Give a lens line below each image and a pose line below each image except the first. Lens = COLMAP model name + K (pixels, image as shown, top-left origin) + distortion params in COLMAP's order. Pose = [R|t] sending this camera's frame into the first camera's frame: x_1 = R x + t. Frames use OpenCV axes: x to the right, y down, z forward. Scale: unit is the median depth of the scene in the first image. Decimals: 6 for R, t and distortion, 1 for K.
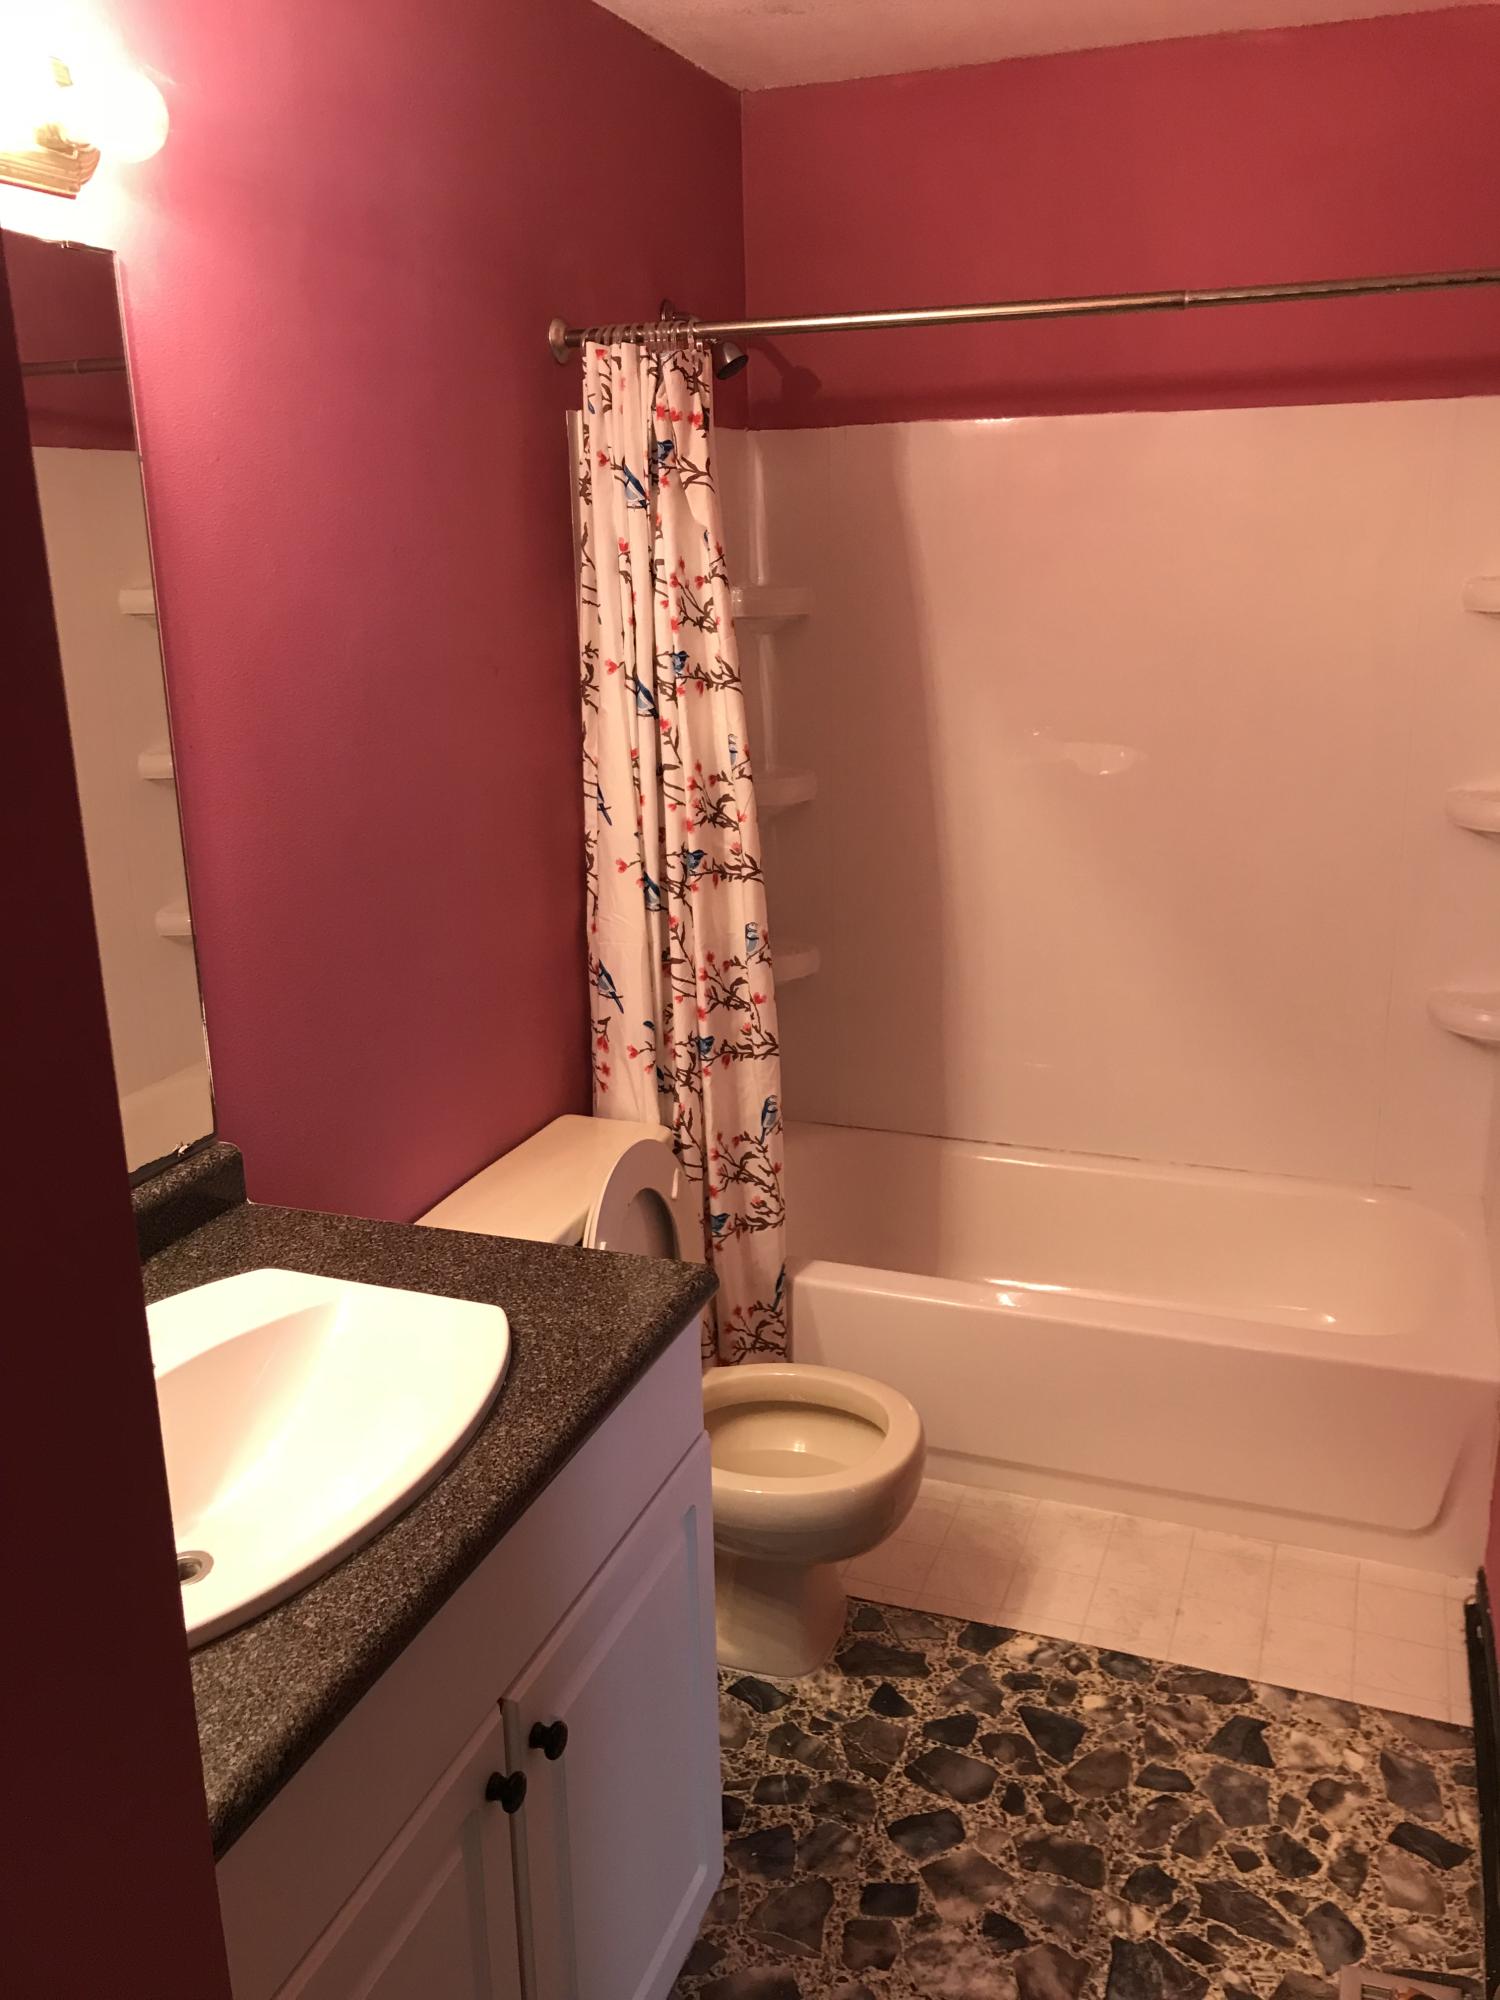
lens RADIAL K [[1631.4, 0, 750.0], [0, 1631.4, 1000.0], [0, 0, 1]] dist [-0.005788, -0.008658]
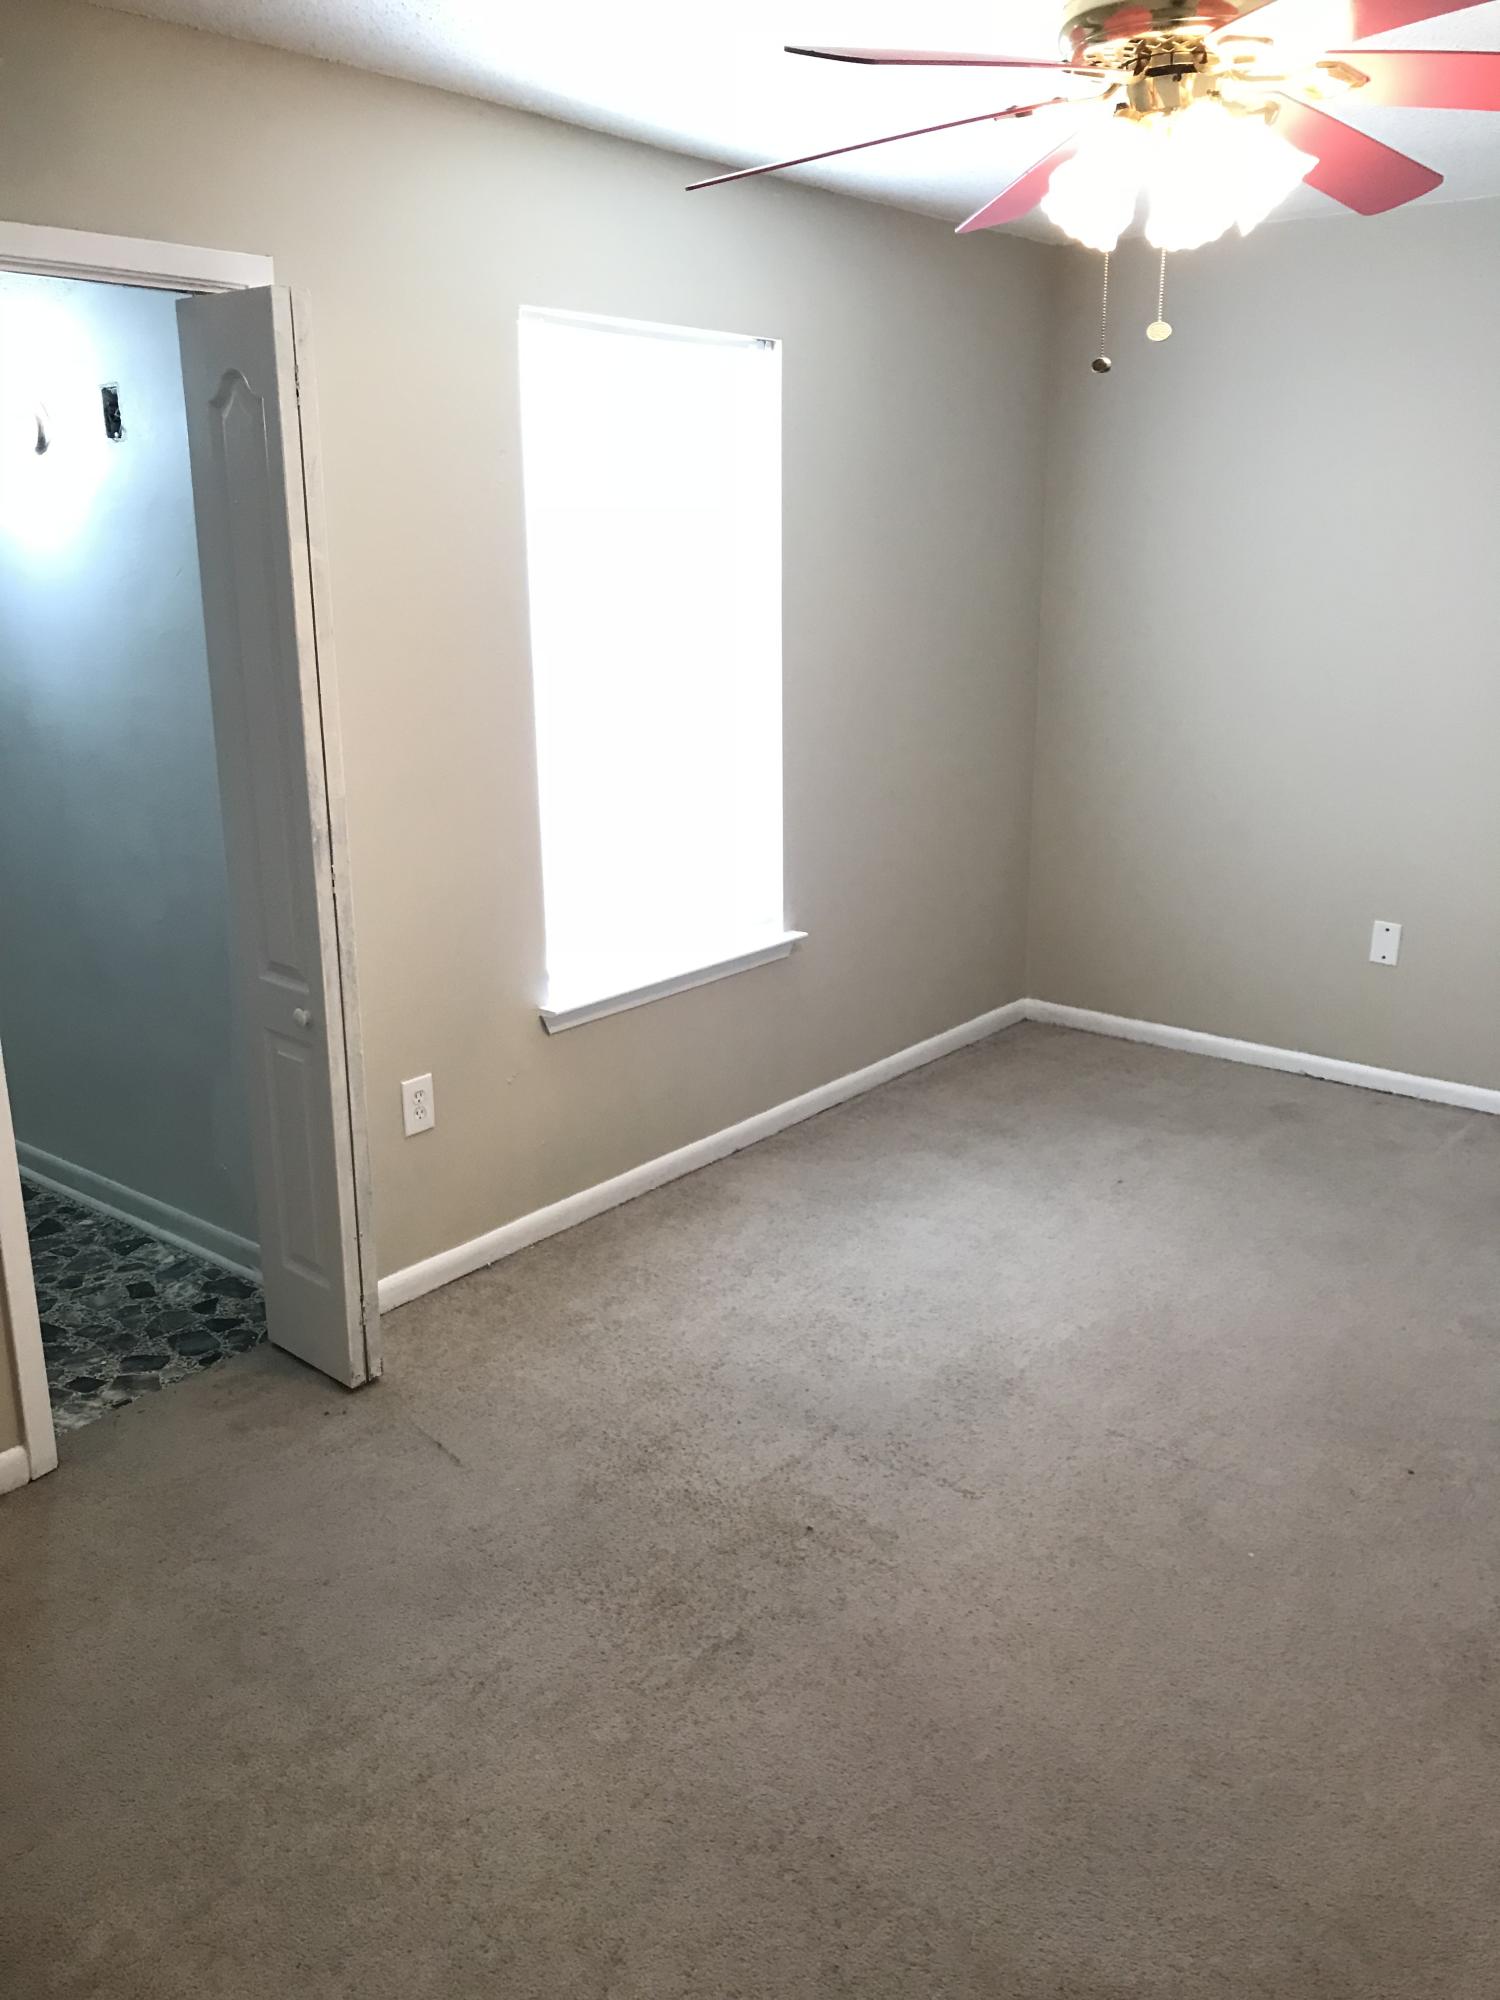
lens RADIAL K [[1631.4, 0, 750.0], [0, 1631.4, 1000.0], [0, 0, 1]] dist [-0.005788, -0.008658]
pose [[0.953051, 0.097156, -0.286800, 1.409786], [-0.100511, 0.994931, 0.003040, 0.142648], [0.285641, 0.025929, 0.957986, -0.433852]]
